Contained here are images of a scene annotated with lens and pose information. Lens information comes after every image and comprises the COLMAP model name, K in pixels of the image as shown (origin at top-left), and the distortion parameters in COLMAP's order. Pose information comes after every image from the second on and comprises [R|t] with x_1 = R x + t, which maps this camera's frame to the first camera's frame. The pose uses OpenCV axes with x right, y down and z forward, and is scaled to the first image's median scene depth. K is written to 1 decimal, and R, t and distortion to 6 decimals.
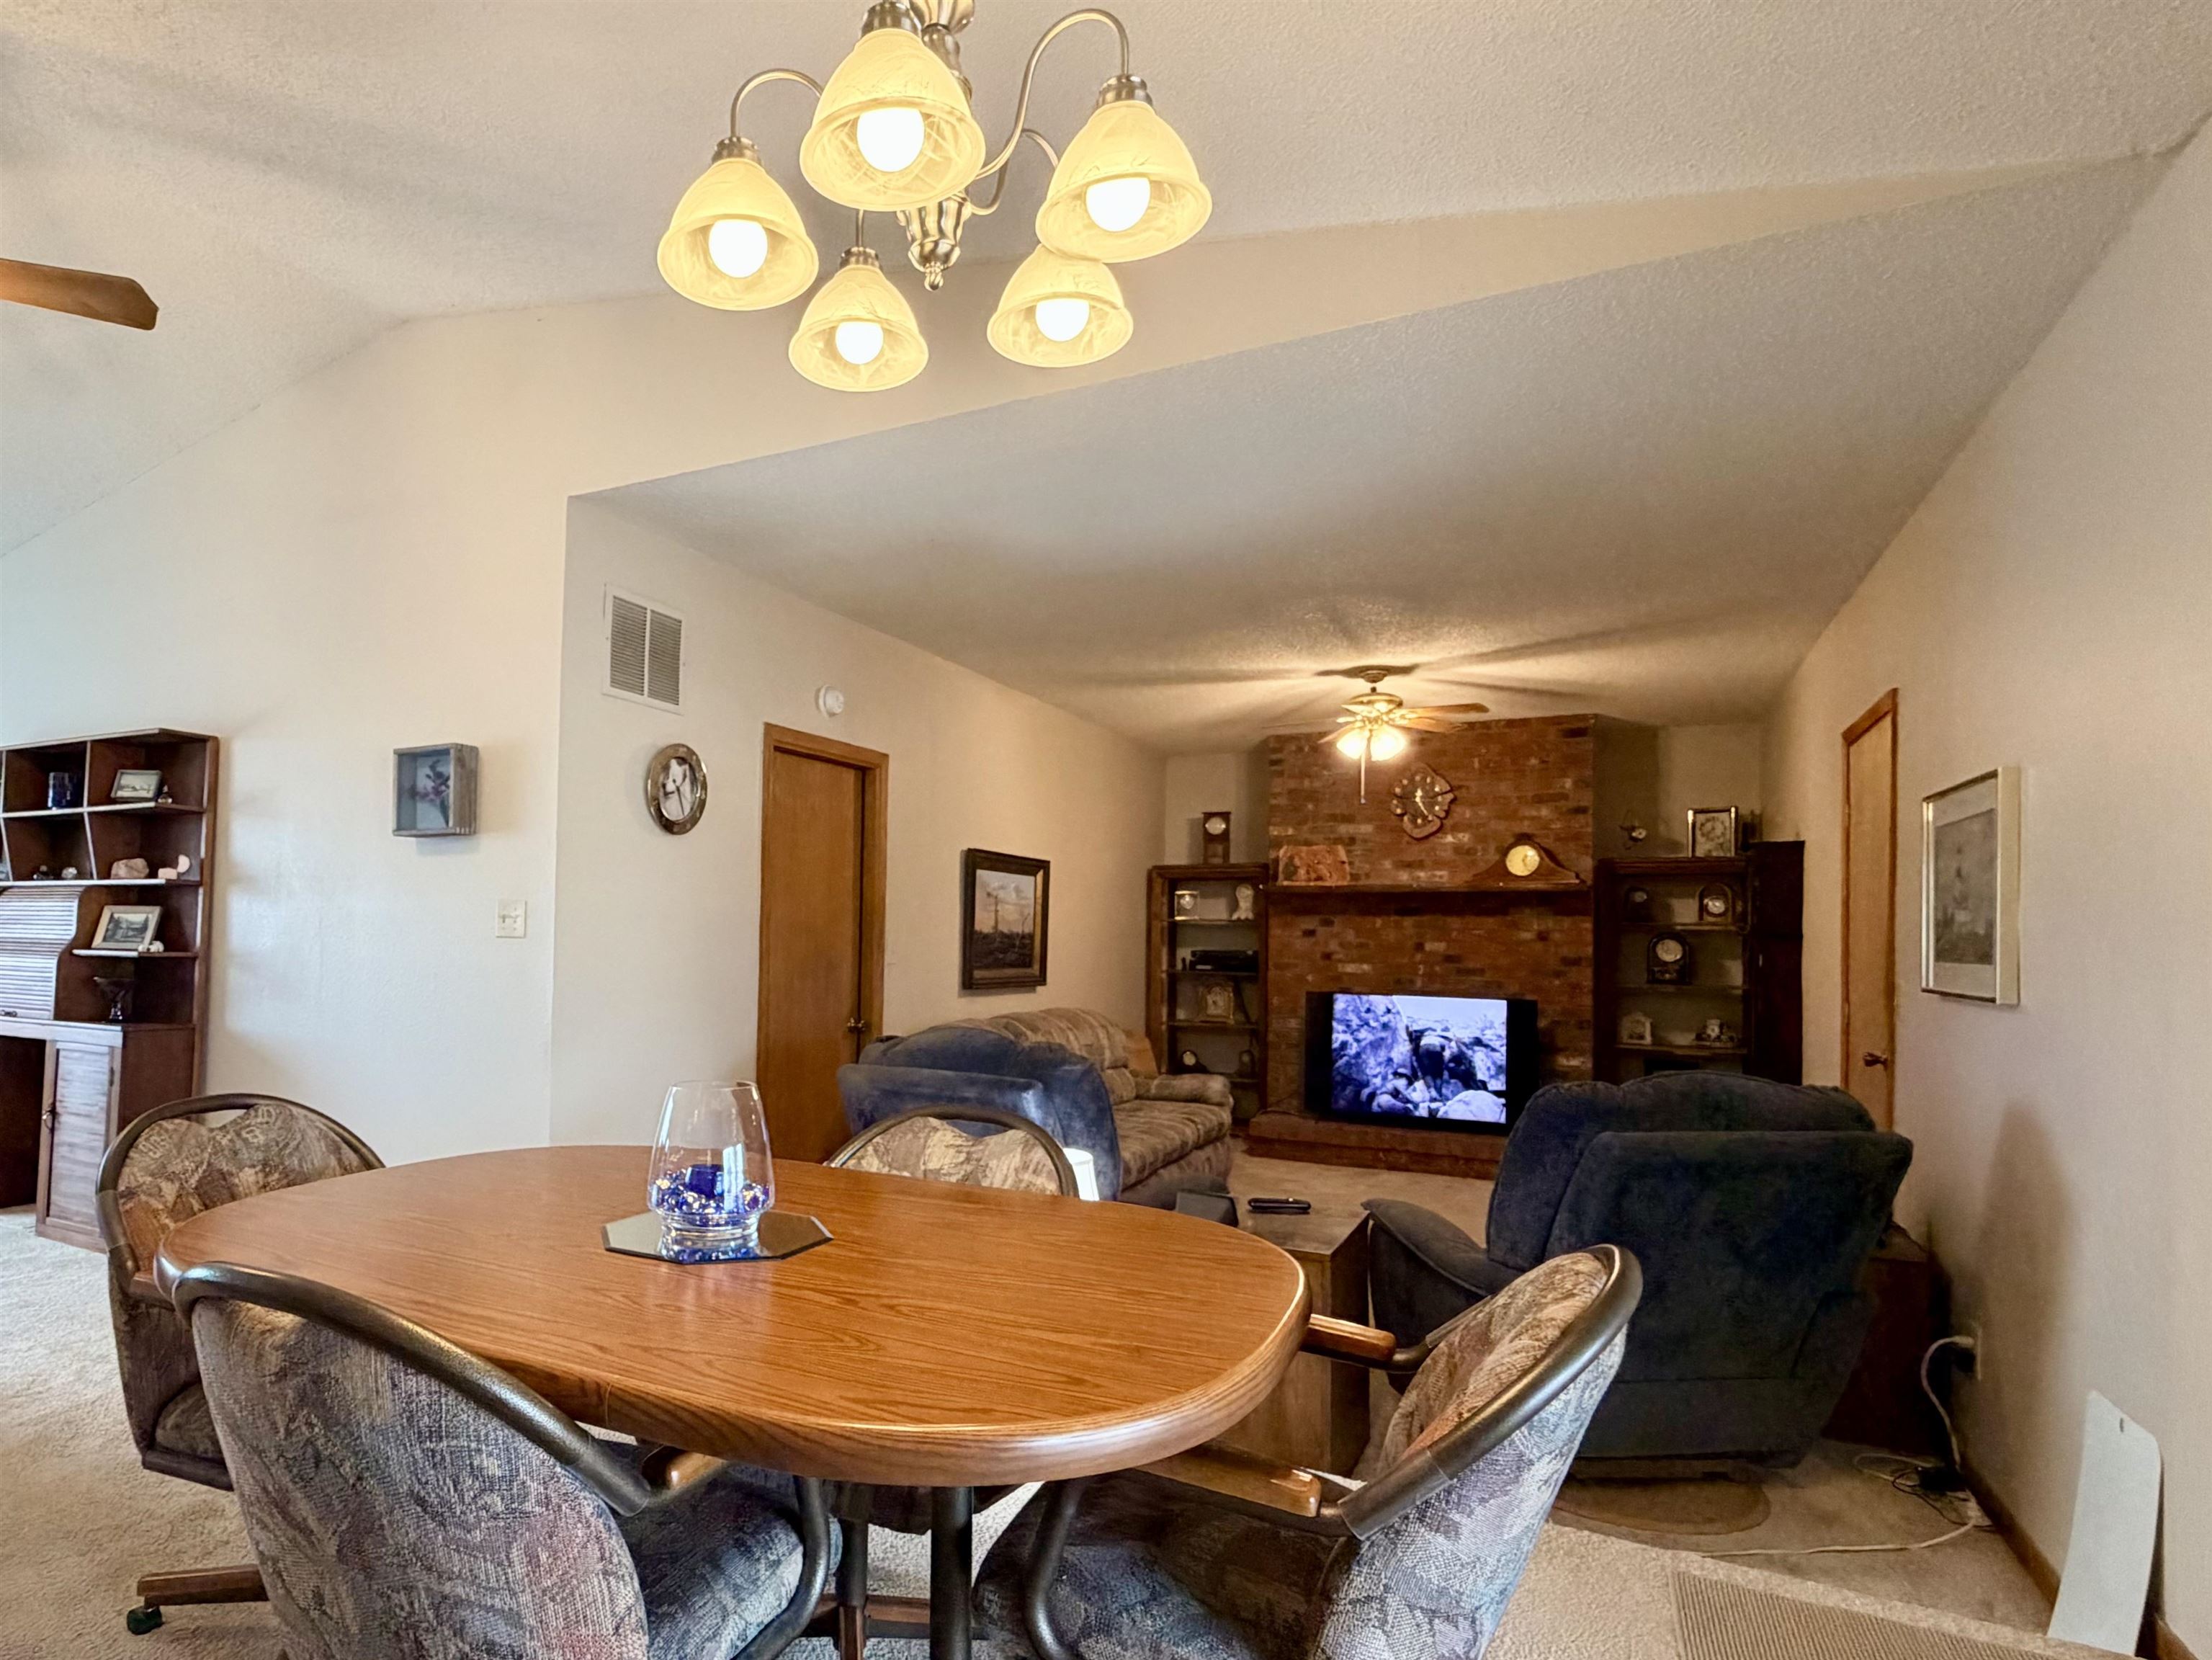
lens RADIAL K [[1181.7, 0, 943.9], [0, 1181.7, 898.3], [0, 0, 1]] dist [0.000091, 0.000829]
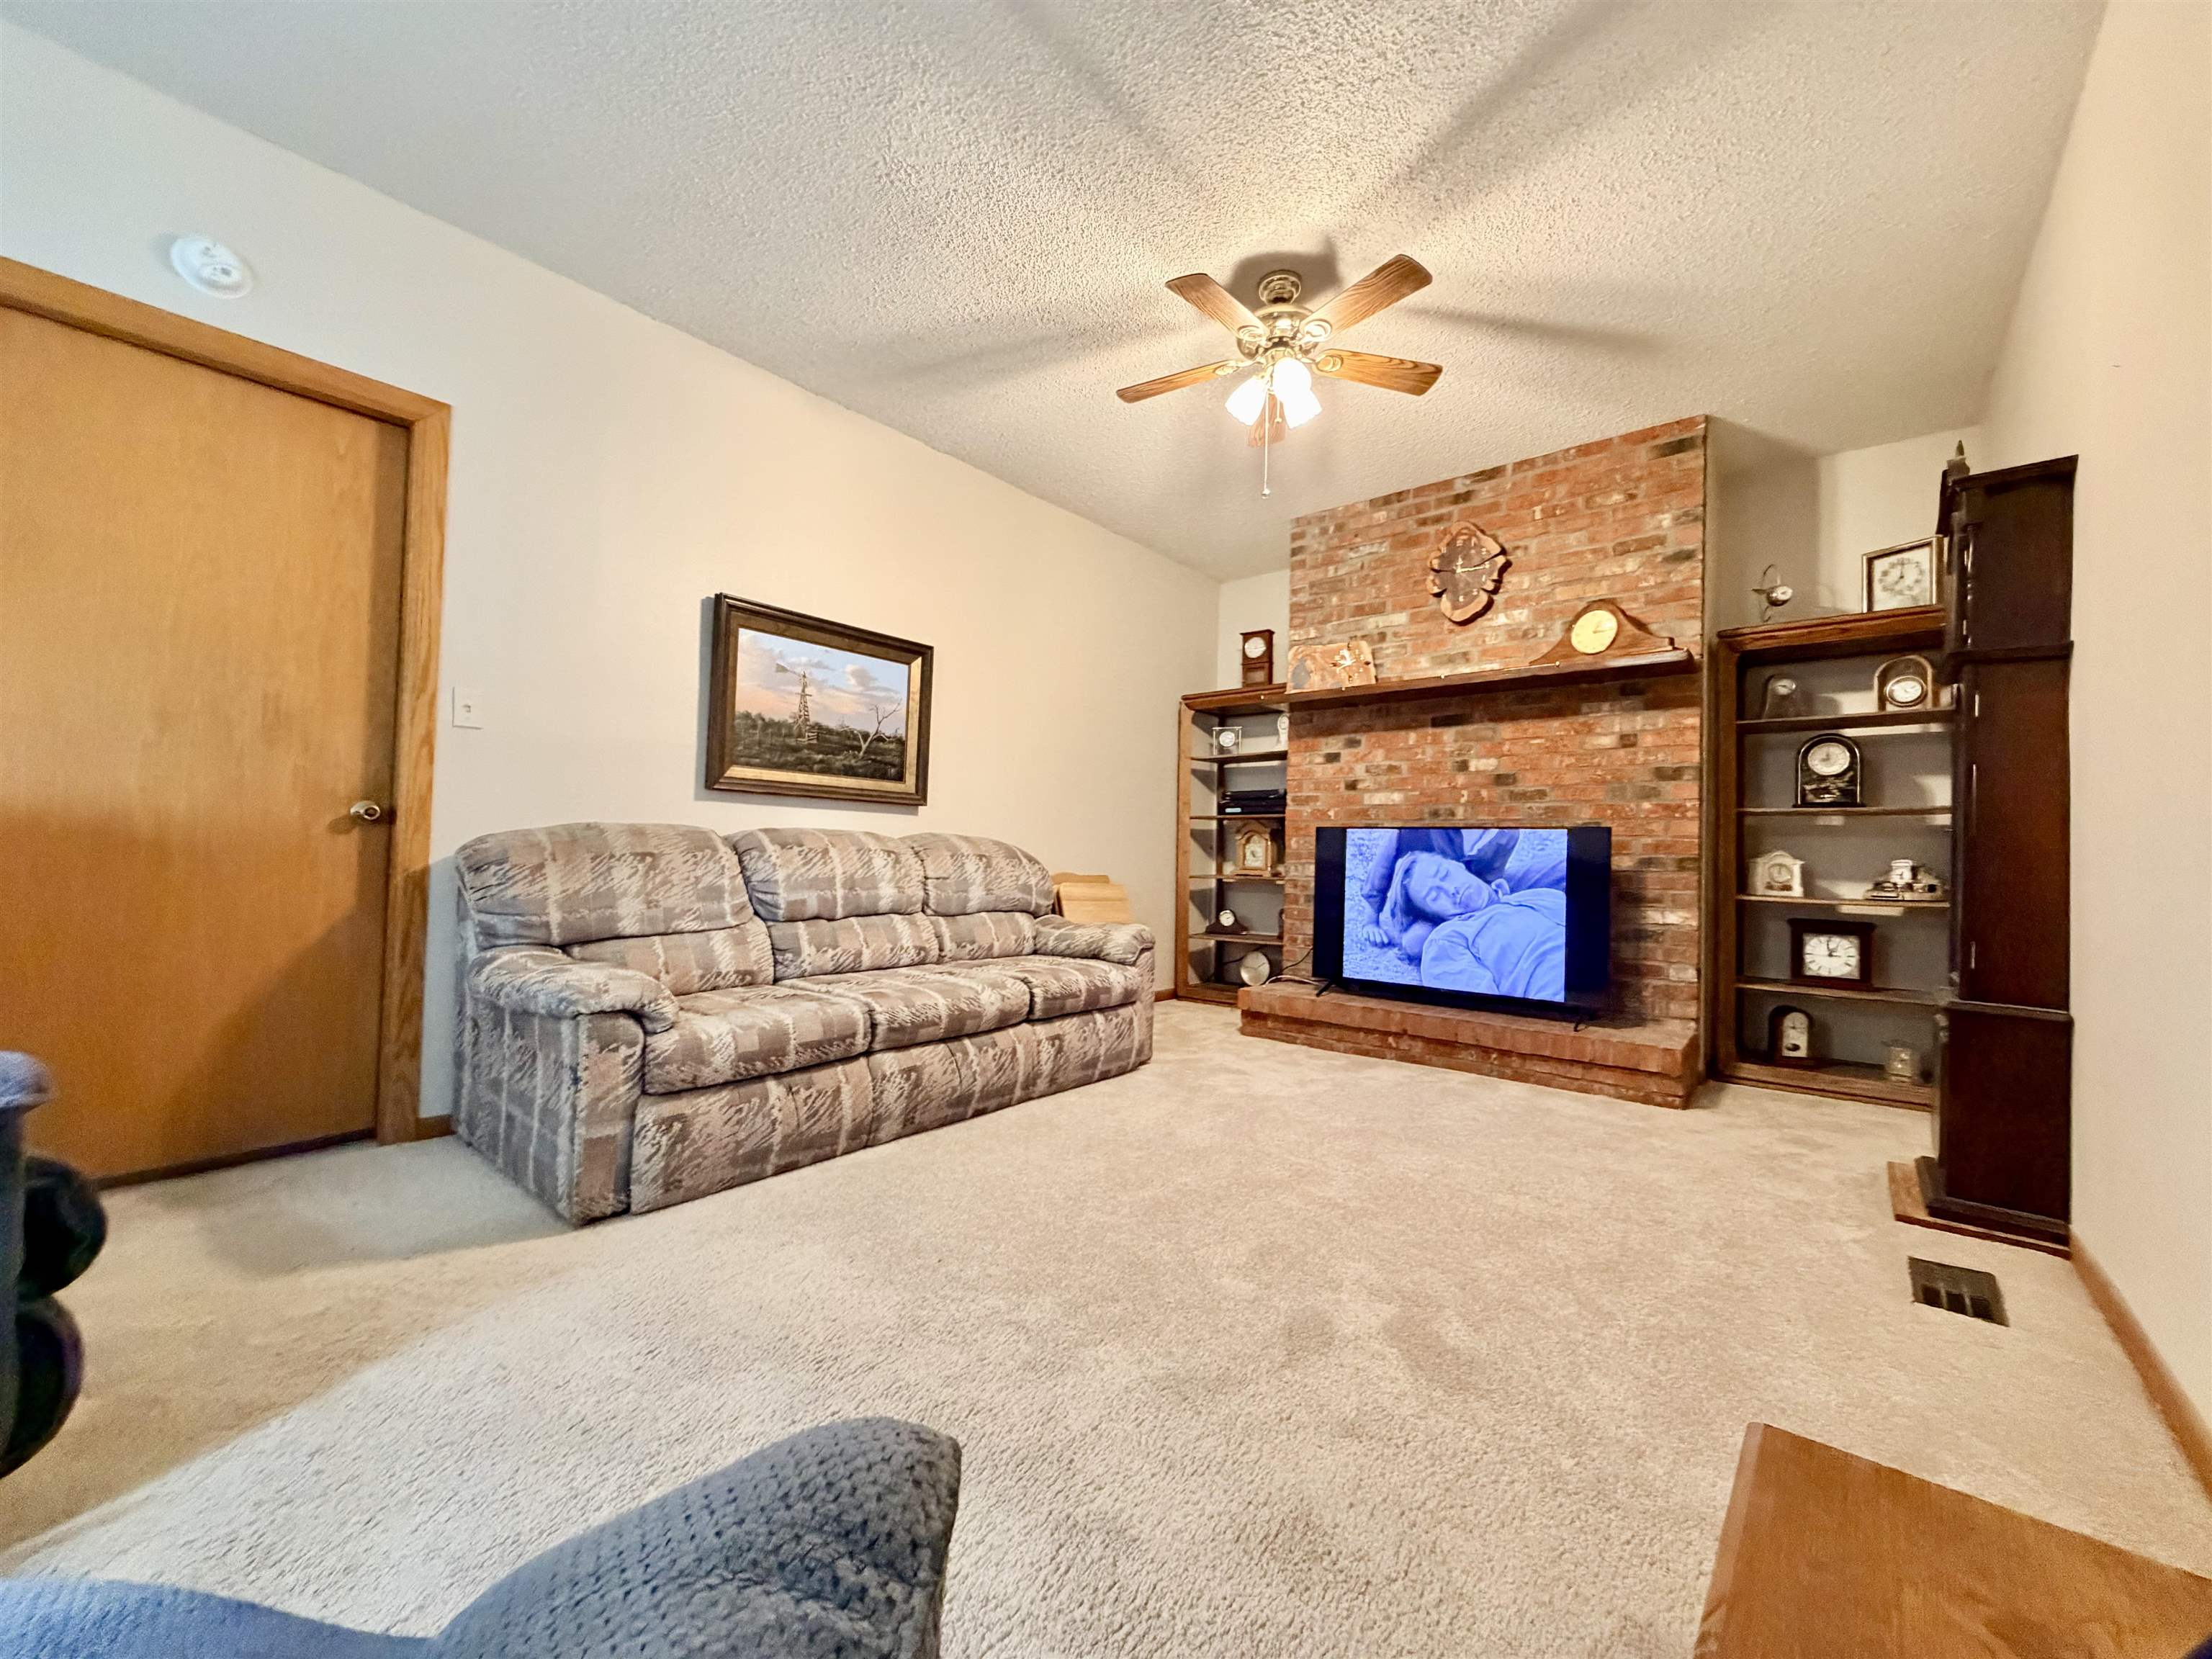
lens RADIAL K [[885.7, 0, 1121.9], [0, 885.7, 824.6], [0, 0, 1]] dist [0.003631, -0.000148]
pose [[0.985580, -0.000203, -0.169210, 0.292660], [0.000349, 1.000000, 0.000836, 0.080295], [0.169210, -0.000883, 0.985580, 0.417044]]
